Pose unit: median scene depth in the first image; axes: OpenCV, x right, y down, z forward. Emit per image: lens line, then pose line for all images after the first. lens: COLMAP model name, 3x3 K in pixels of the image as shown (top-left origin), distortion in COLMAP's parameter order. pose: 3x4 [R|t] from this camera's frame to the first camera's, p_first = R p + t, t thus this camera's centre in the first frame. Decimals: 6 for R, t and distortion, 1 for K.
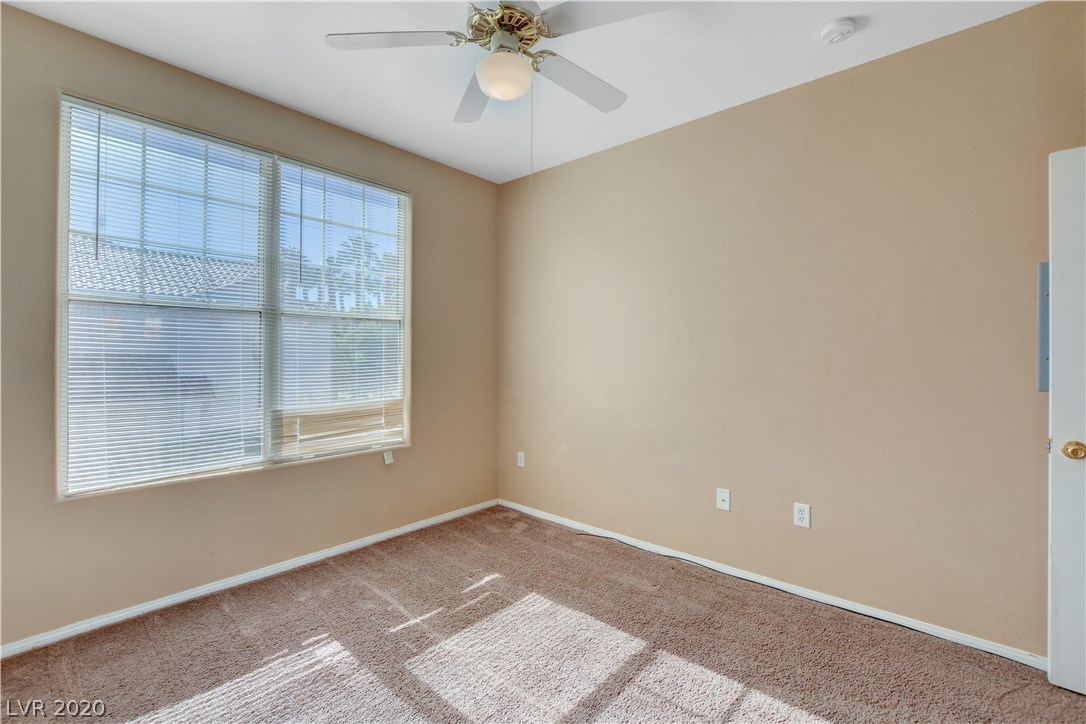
lens RADIAL K [[471.8, 0, 535.5], [0, 471.8, 354.7], [0, 0, 1]] dist [-0.002778, 0.000182]
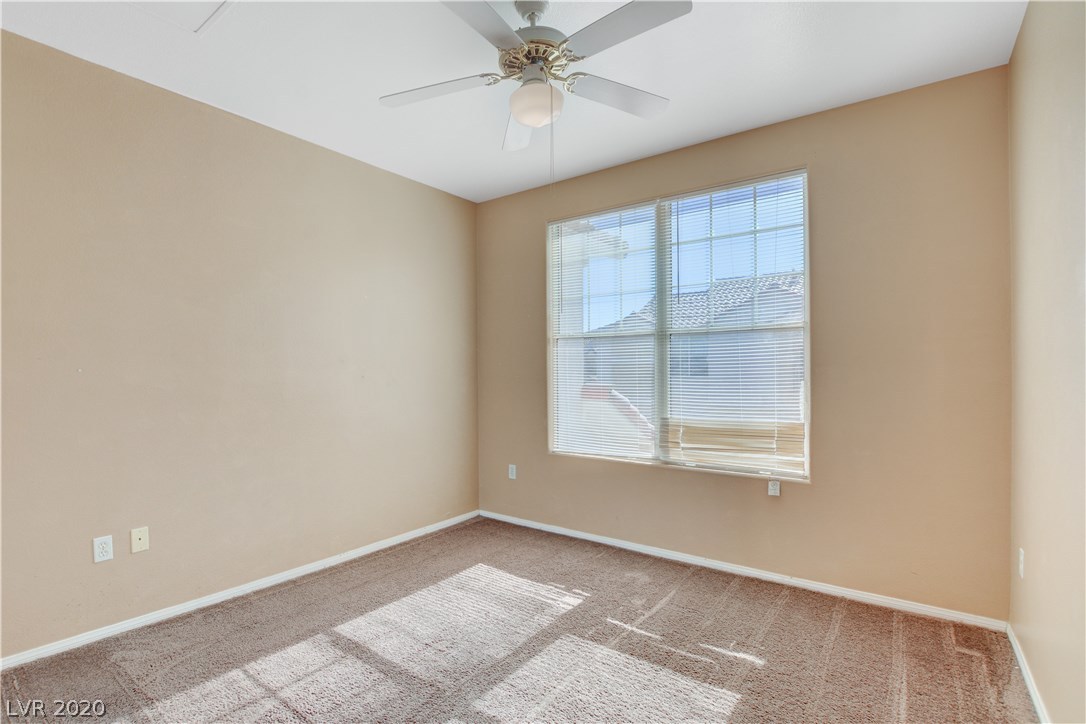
lens RADIAL K [[514.2, 0, 527.1], [0, 514.2, 371.8], [0, 0, 1]] dist [-0.021659, 0.000128]
pose [[0.093279, 0.000634, -0.995640, 0.681239], [0.006982, 0.999975, 0.001291, 0.000446], [0.995616, -0.007072, 0.093272, 0.549305]]
